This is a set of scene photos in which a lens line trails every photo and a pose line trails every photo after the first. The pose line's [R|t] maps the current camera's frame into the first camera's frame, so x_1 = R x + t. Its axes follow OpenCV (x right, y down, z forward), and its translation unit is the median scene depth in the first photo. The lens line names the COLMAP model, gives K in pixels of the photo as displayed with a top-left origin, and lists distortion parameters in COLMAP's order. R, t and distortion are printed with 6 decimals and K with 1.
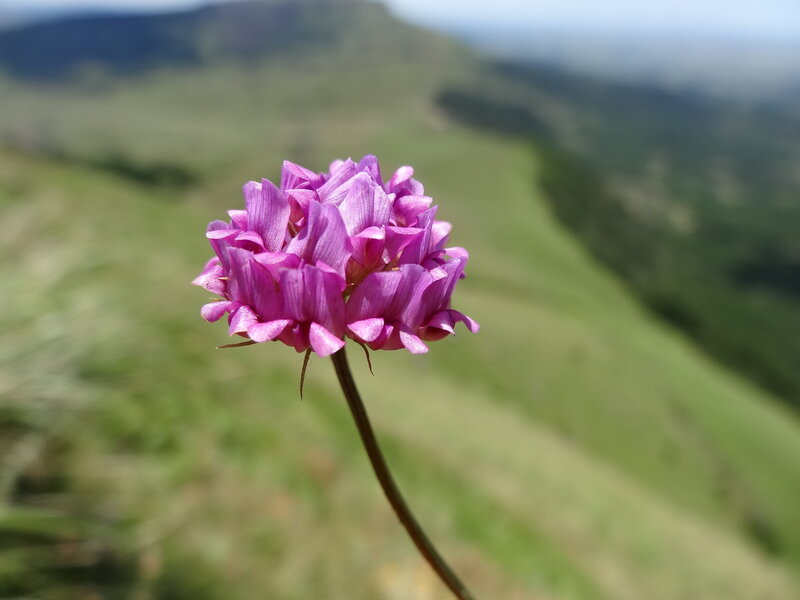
lens RADIAL K [[587.7, 0, 395.9], [0, 587.7, 295.9], [0, 0, 1]] dist [-0.014742, -0.004526]
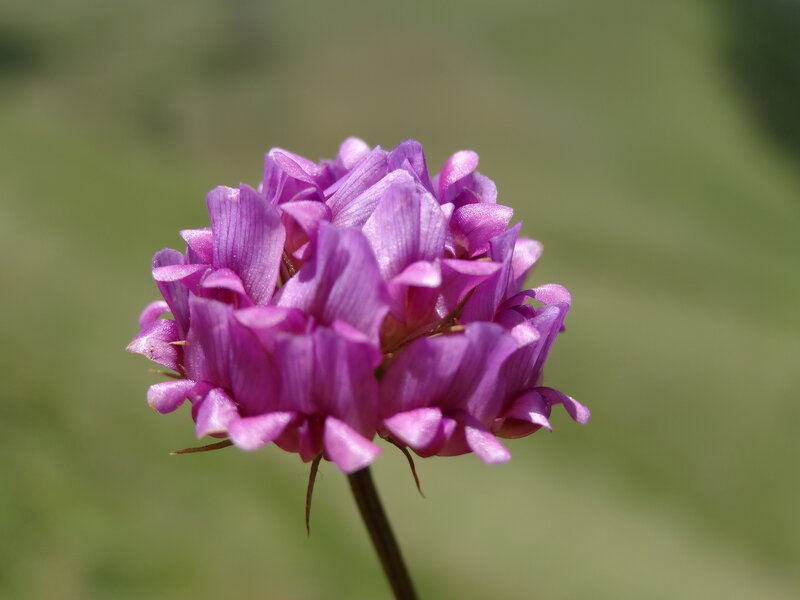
lens RADIAL K [[1185.2, 0, 402.5], [0, 1185.2, 299.3], [0, 0, 1]] dist [-0.337636, 0.000000]
pose [[0.999922, -0.012419, -0.001230, -0.055023], [0.012419, 0.999923, -0.000257, -0.074623], [0.001233, 0.000241, 0.999999, -0.249315]]
